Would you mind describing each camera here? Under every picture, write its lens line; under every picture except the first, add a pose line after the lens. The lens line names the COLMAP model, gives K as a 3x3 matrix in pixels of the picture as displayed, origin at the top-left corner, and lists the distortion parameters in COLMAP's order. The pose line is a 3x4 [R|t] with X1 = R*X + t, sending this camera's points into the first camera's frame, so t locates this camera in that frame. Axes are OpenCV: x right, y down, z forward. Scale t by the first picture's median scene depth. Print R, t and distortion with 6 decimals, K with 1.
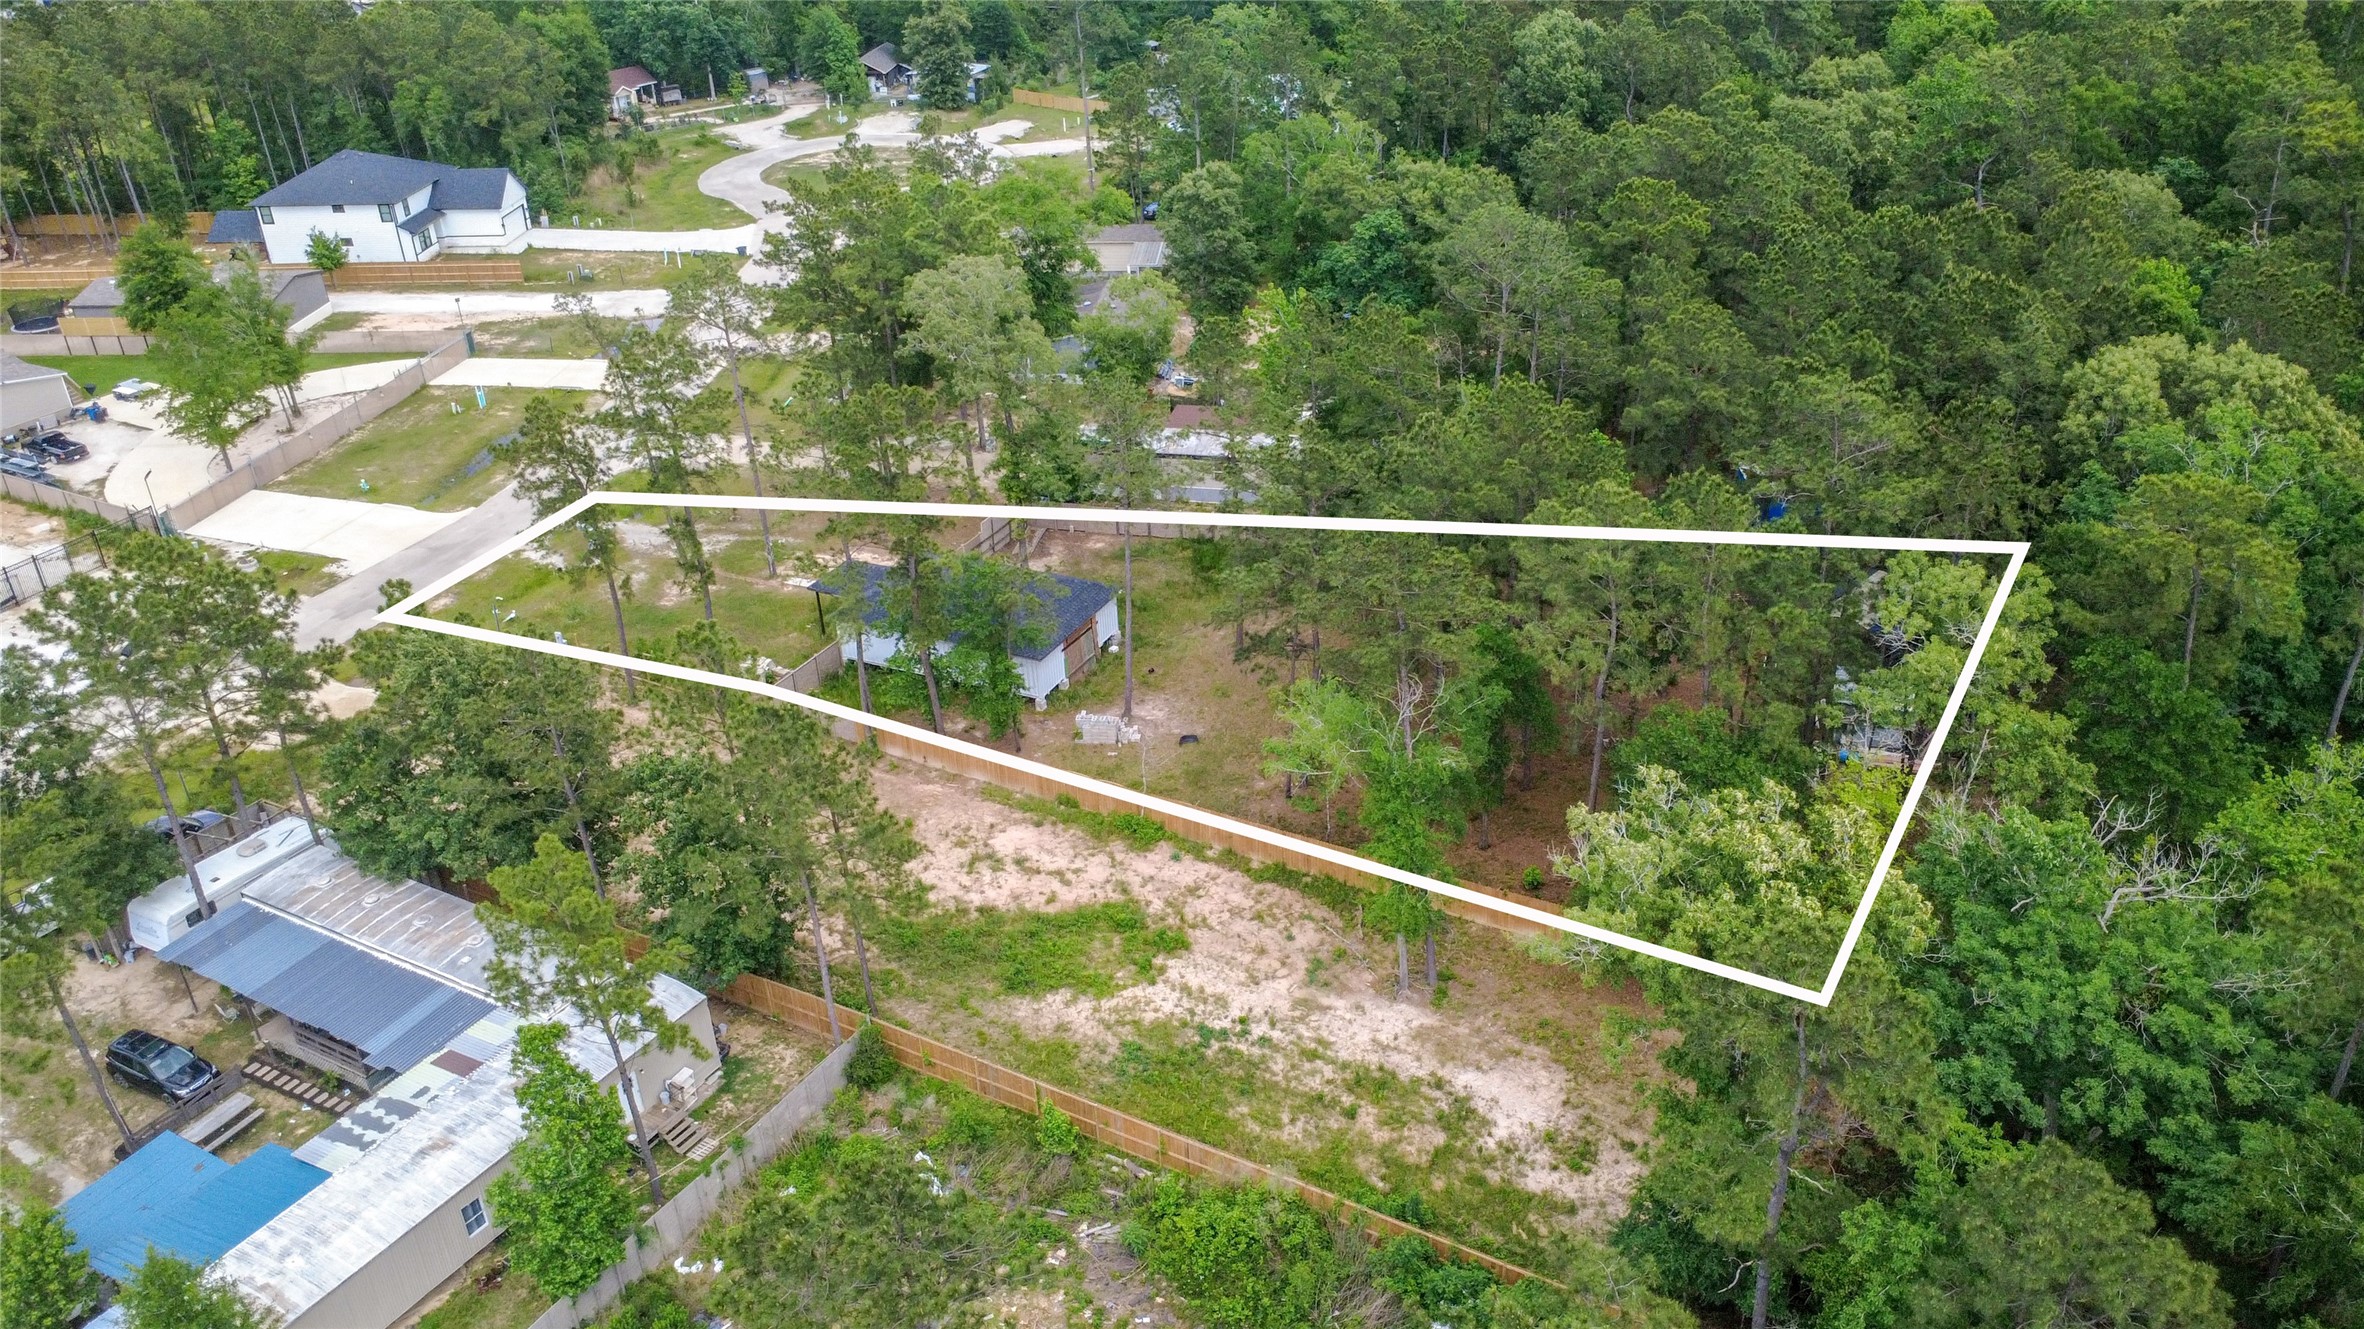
lens RADIAL K [[1839.2, 0, 1260.1], [0, 1839.2, 602.3], [0, 0, 1]] dist [0.000579, -0.006836]
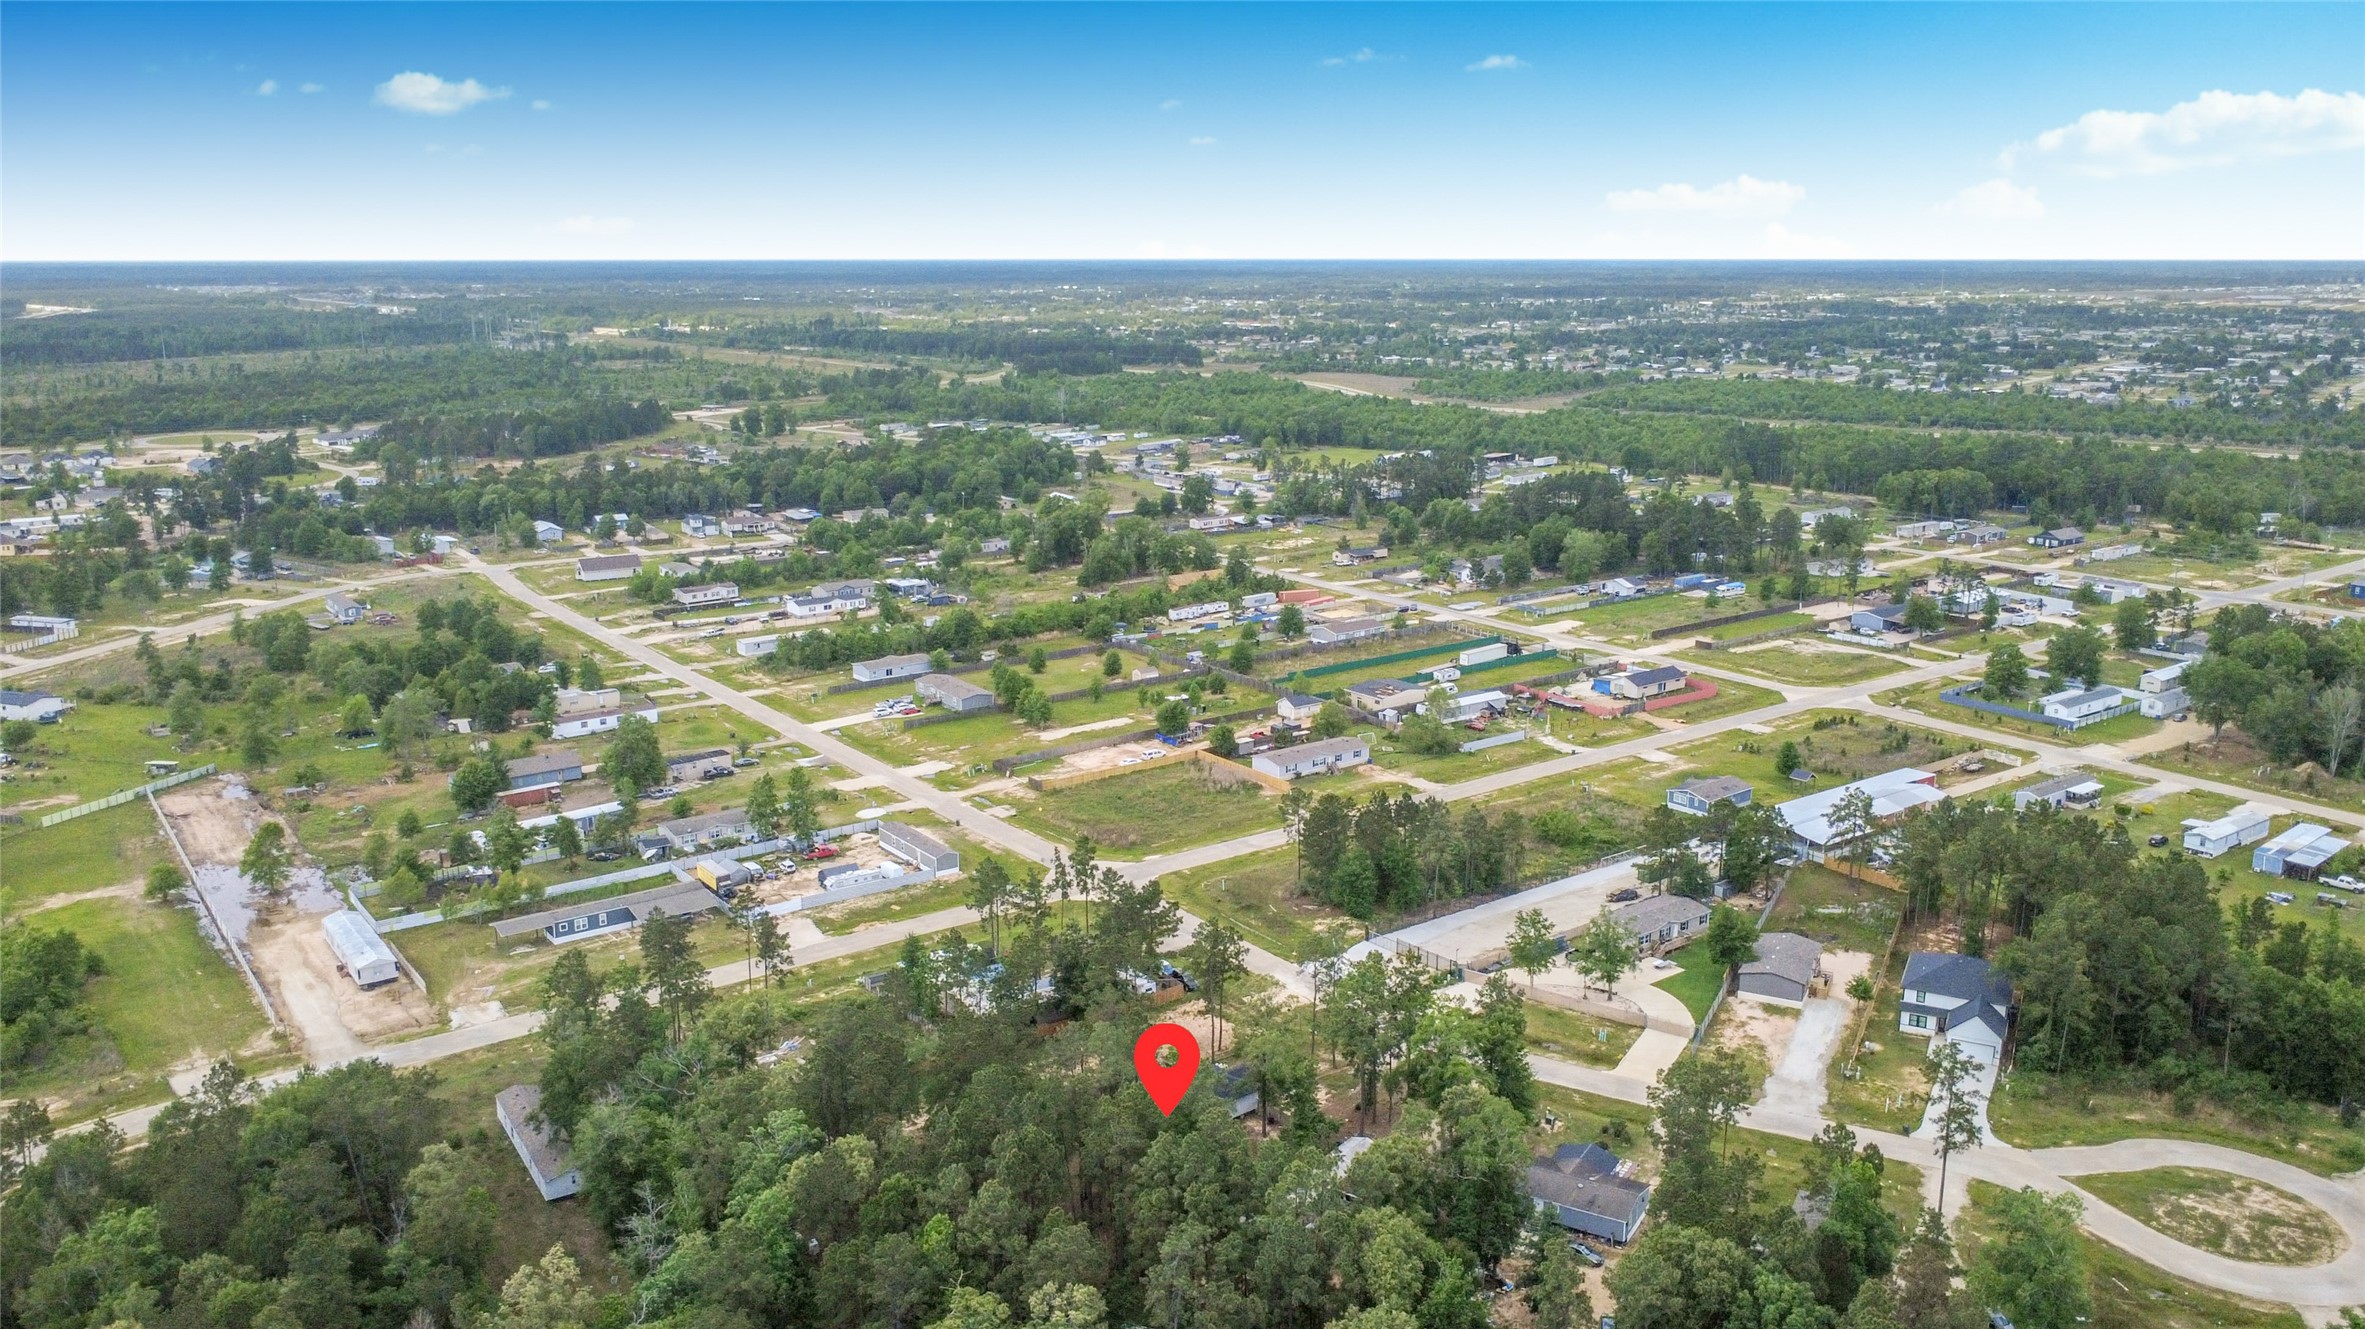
lens RADIAL K [[1778.1, 0, 1183.6], [0, 1778.1, 661.8], [0, 0, 1]] dist [-0.002095, 0.004069]
pose [[-0.439065, 0.226282, -0.869493, 1.985126], [-0.395202, 0.820472, 0.413088, -1.616415], [0.806869, 0.524998, -0.270813, 1.574308]]
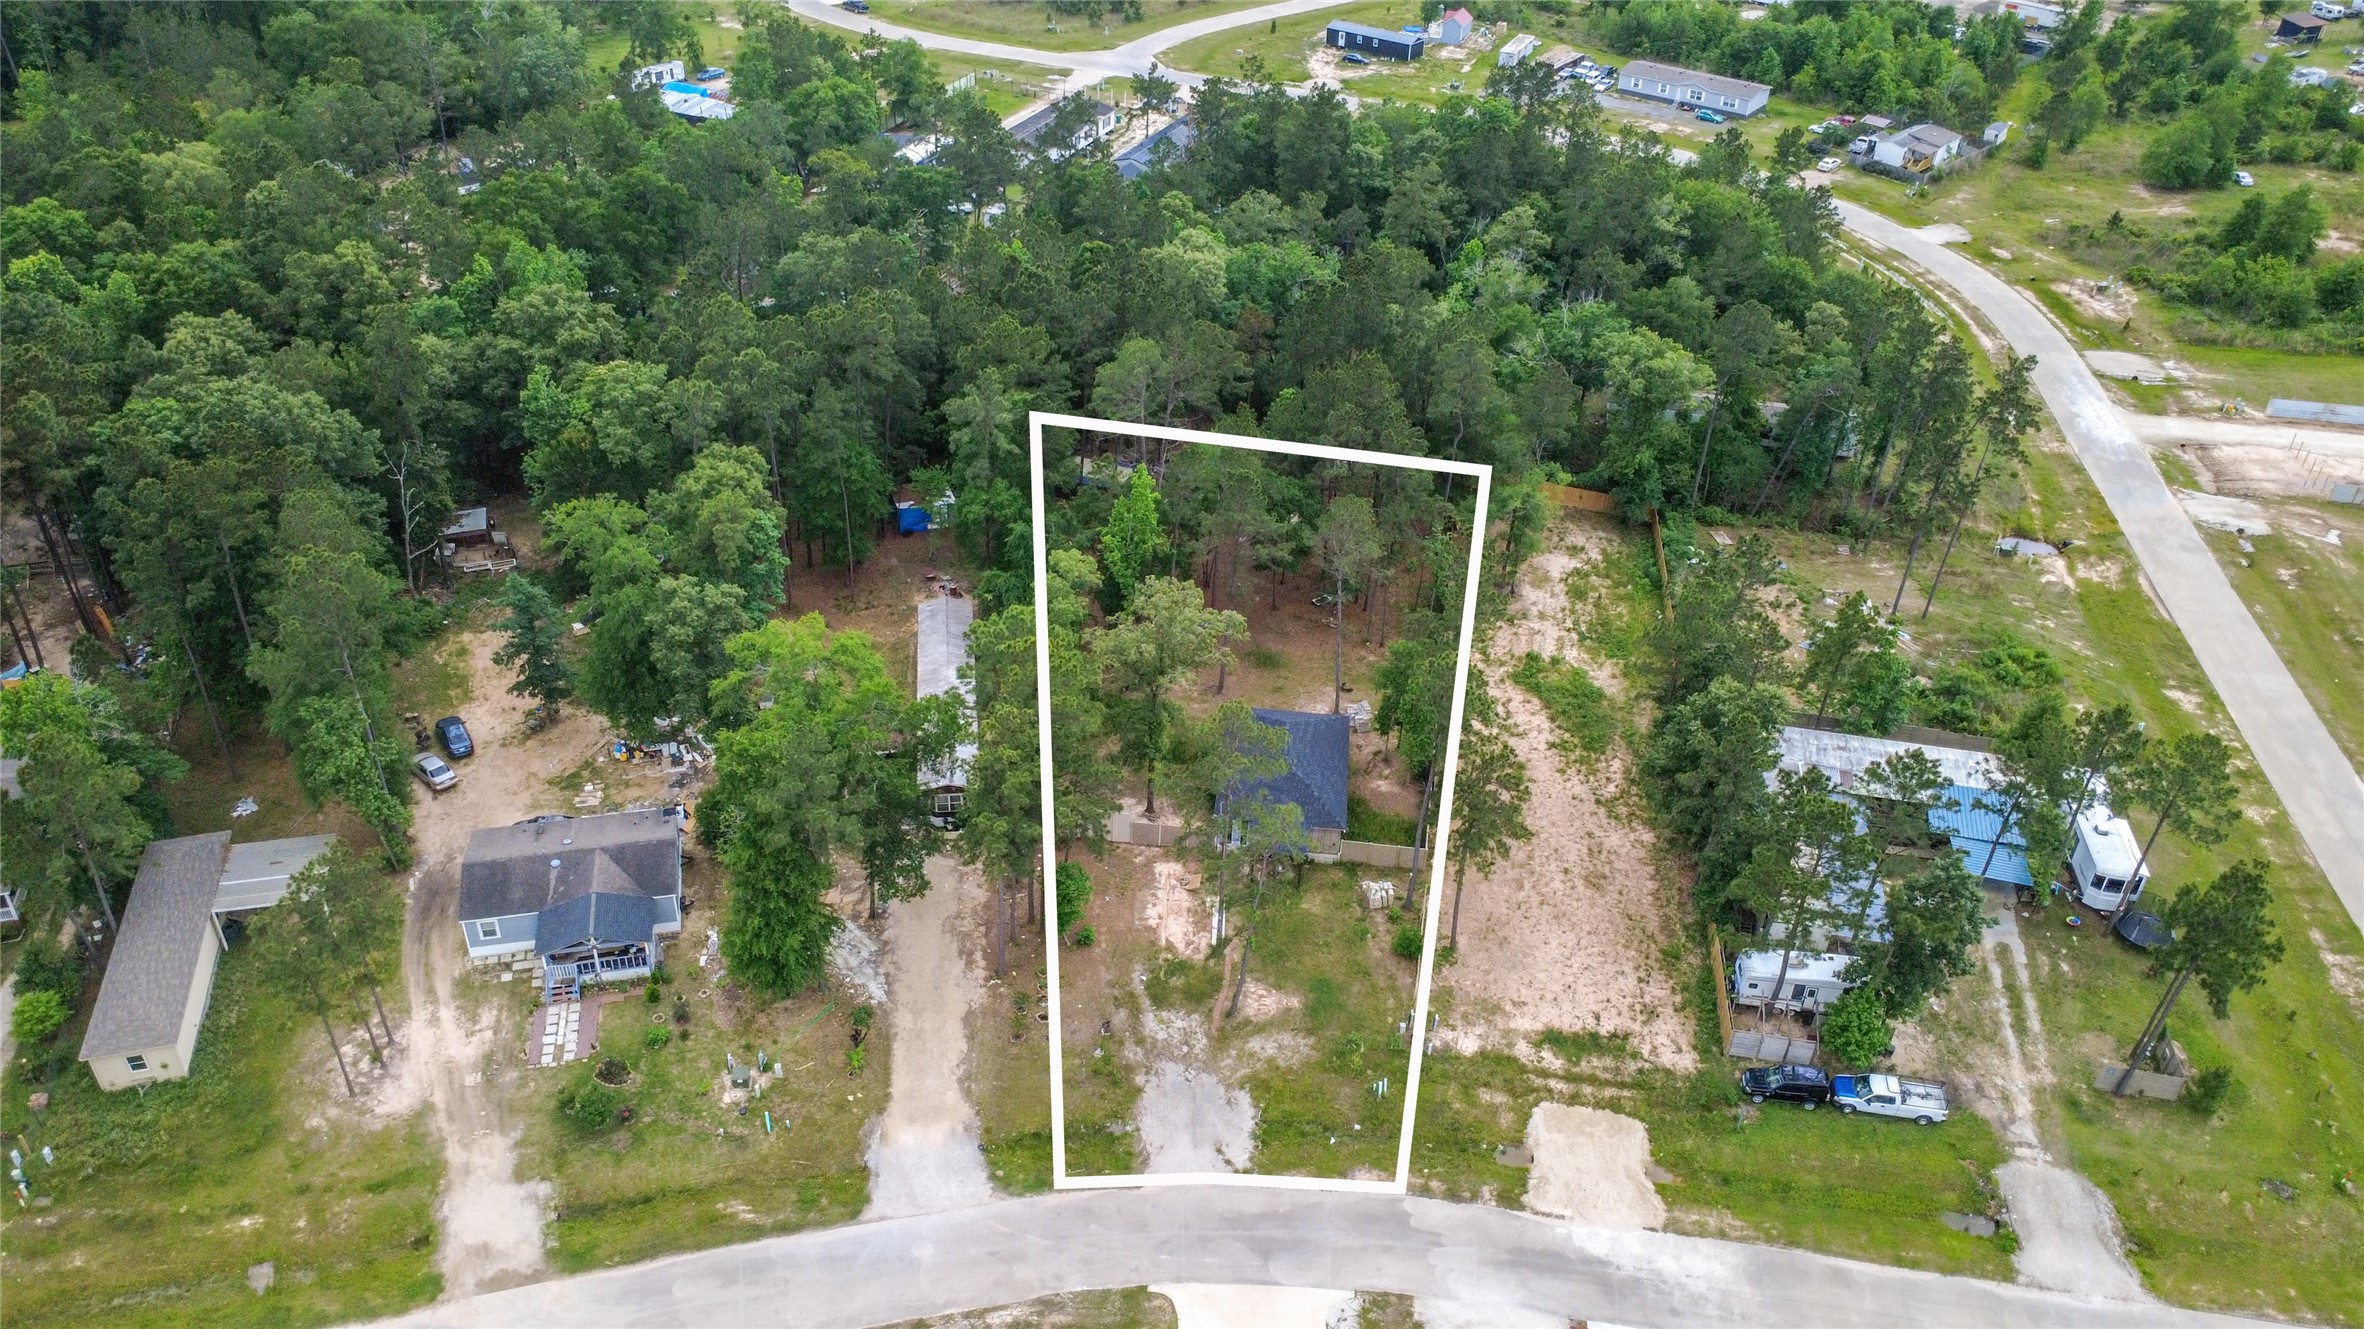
lens RADIAL K [[1722.9, 0, 1183.2], [0, 1722.9, 665.6], [0, 0, 1]] dist [-0.002361, 0.006266]
pose [[-0.315810, -0.520794, 0.793119, -1.292434], [0.406722, 0.680900, 0.609058, -0.999484], [-0.857229, 0.514925, -0.003217, 1.244440]]
